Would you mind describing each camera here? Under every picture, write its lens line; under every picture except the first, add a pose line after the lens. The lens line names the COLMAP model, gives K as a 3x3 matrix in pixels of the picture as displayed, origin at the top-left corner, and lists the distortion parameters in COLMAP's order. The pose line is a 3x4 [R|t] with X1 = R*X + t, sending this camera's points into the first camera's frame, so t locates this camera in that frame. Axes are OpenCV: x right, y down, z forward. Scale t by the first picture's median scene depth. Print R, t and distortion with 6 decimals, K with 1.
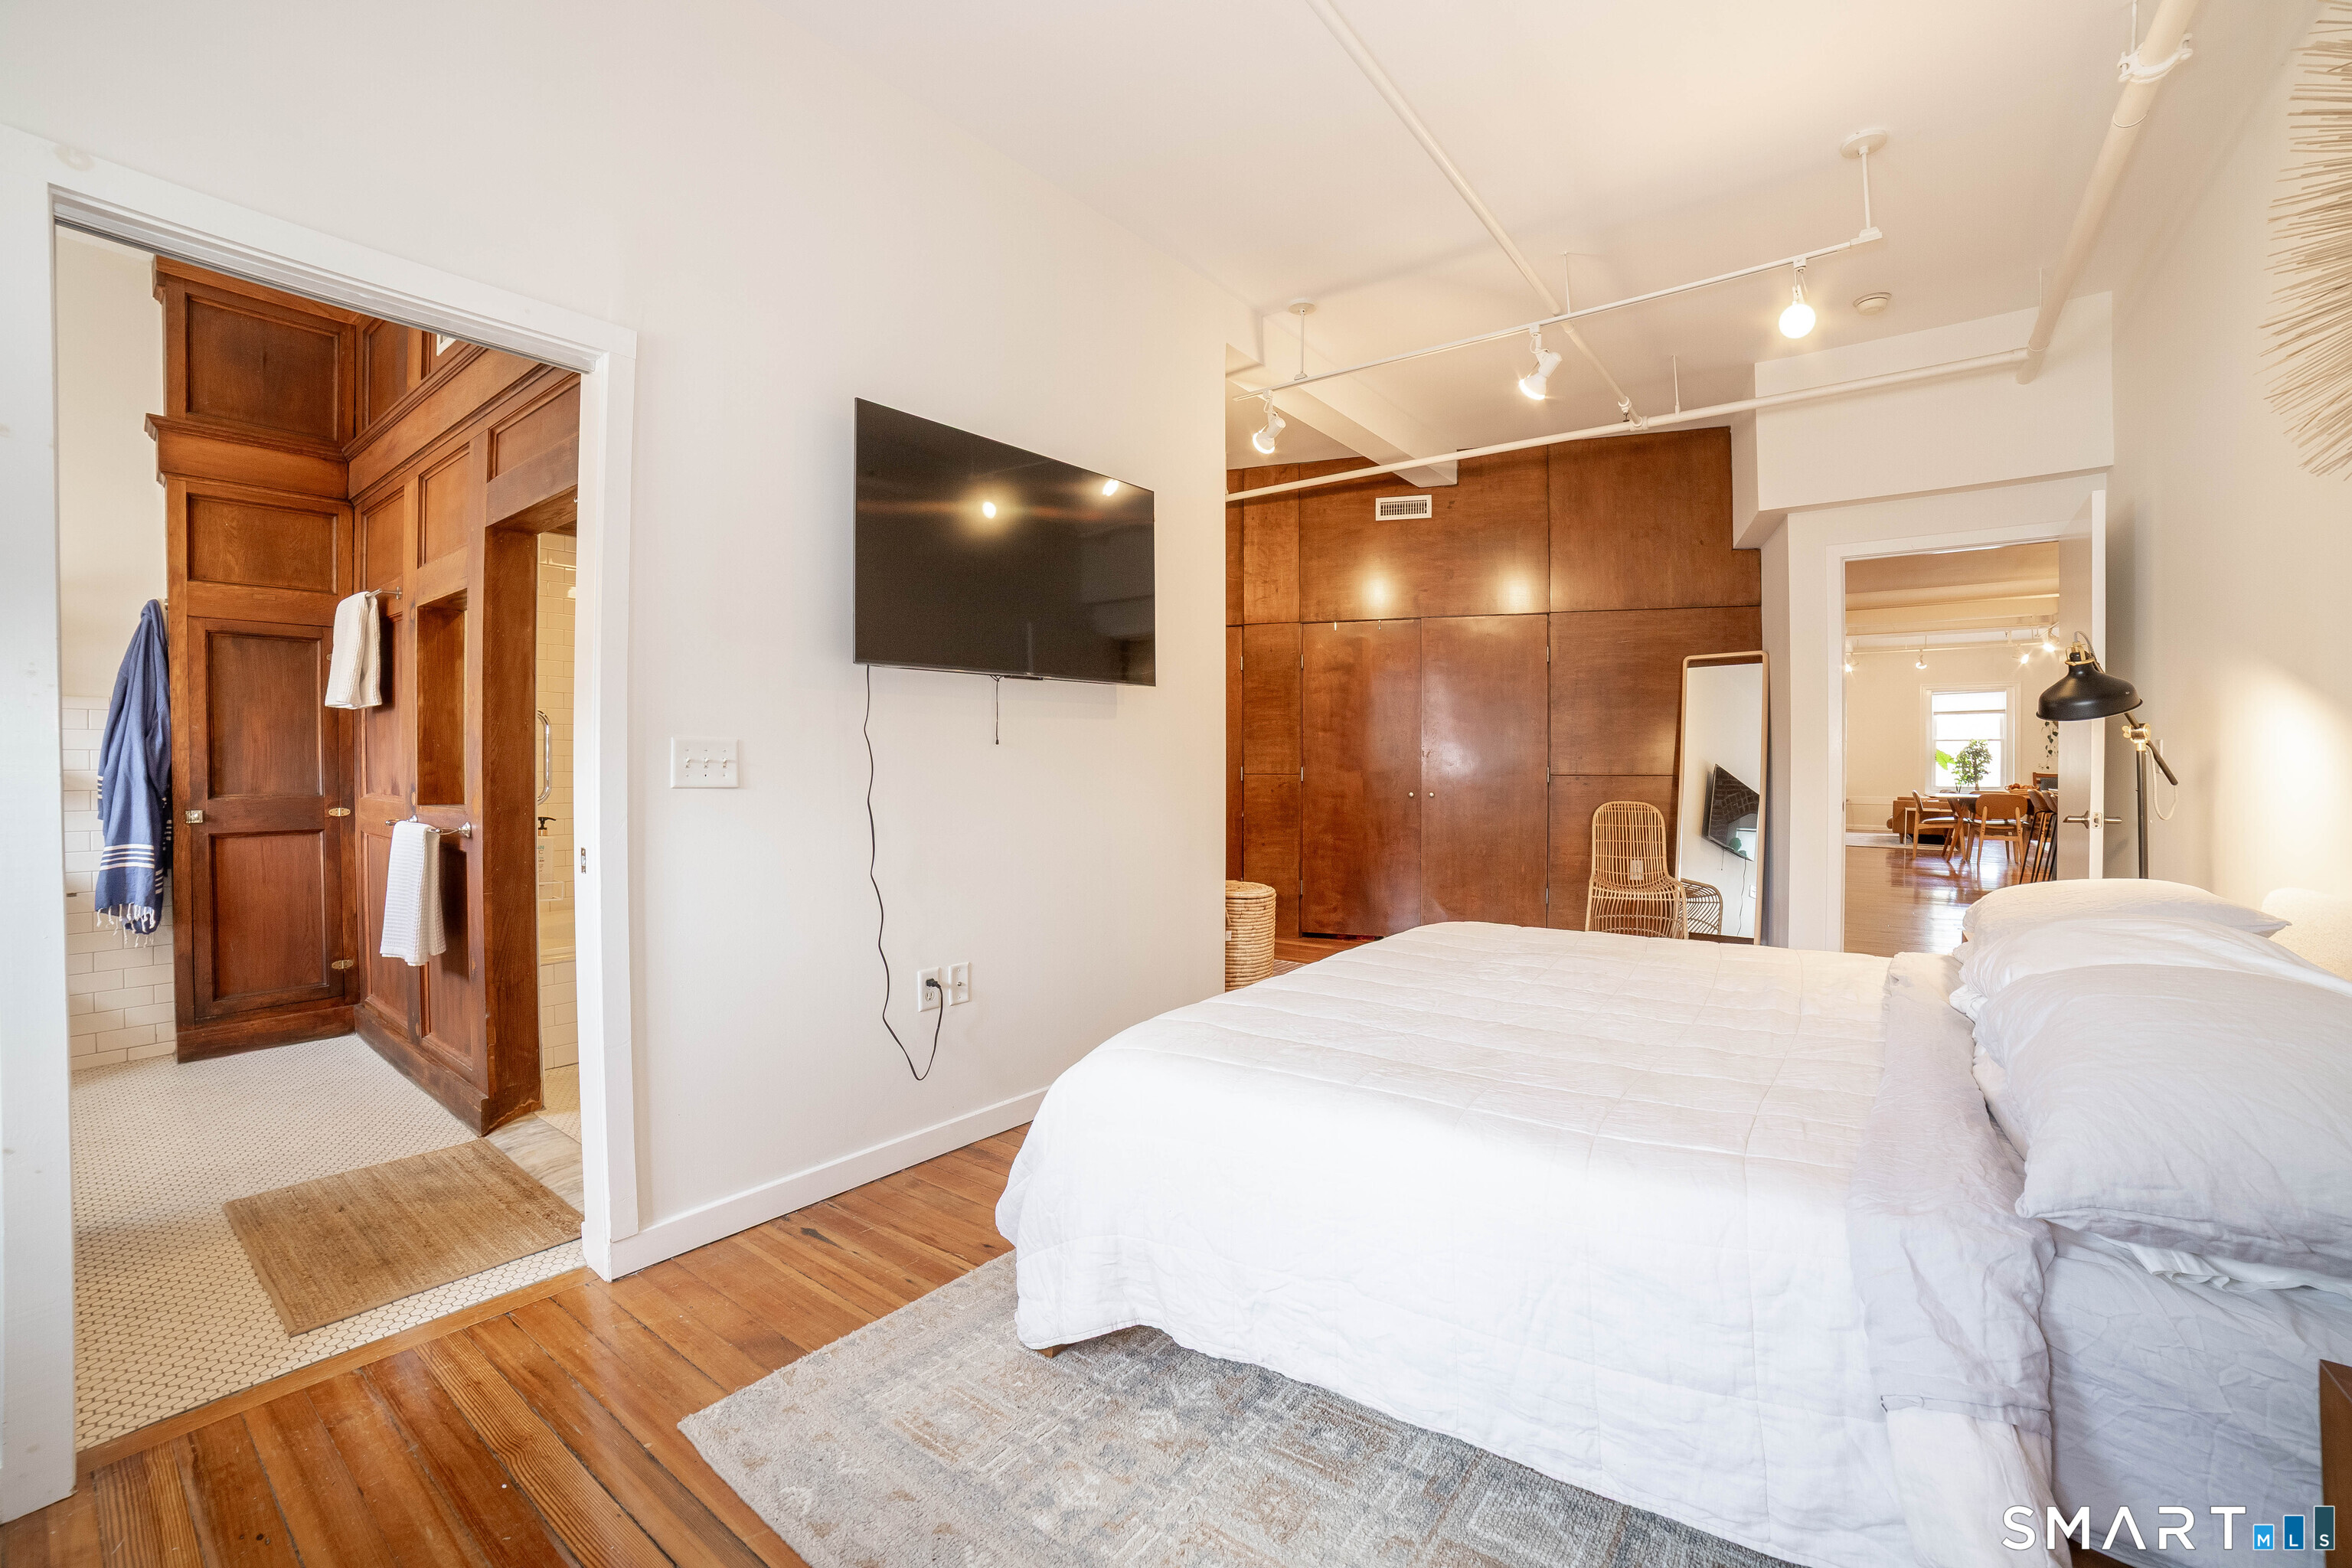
lens RADIAL K [[956.5, 0, 1174.1], [0, 956.5, 795.2], [0, 0, 1]] dist [-0.061883, 0.015776]
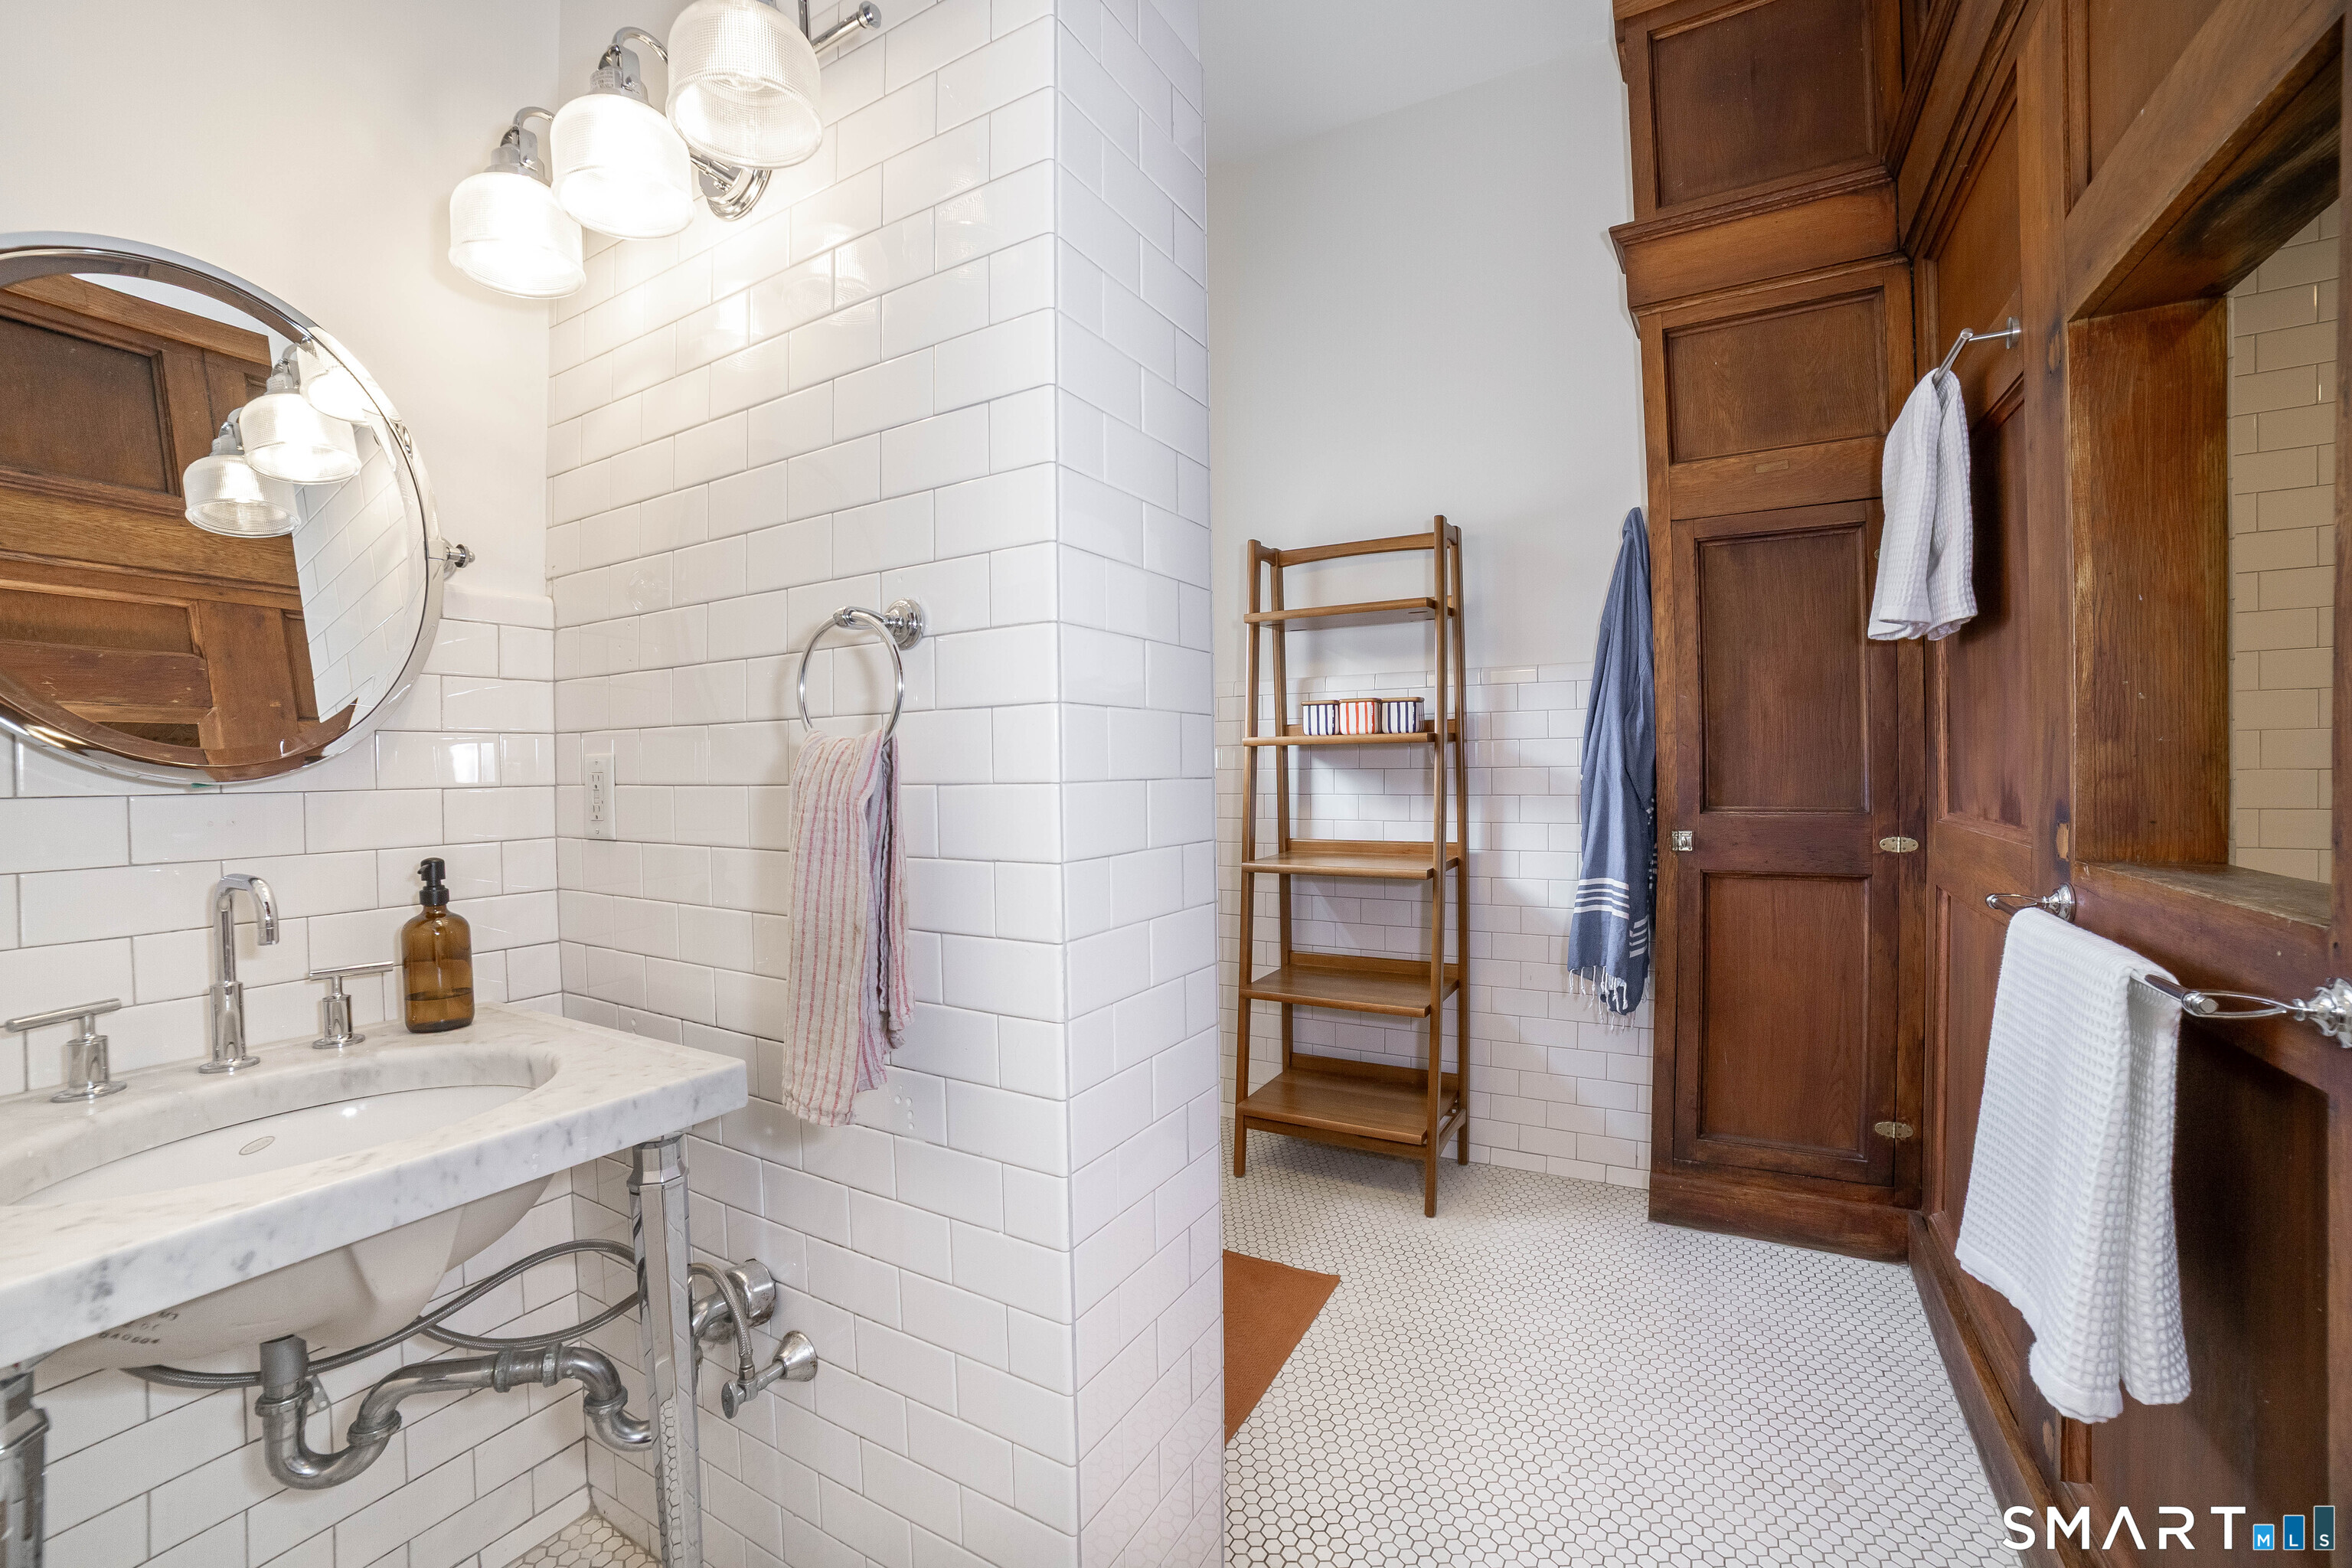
lens RADIAL K [[954.2, 0, 1171.6], [0, 954.2, 769.9], [0, 0, 1]] dist [-0.110100, 0.040756]
pose [[0.119532, -0.003418, -0.992824, -0.482961], [-0.014881, 0.999876, -0.005234, -0.016384], [0.992719, 0.015400, 0.119466, 0.567078]]
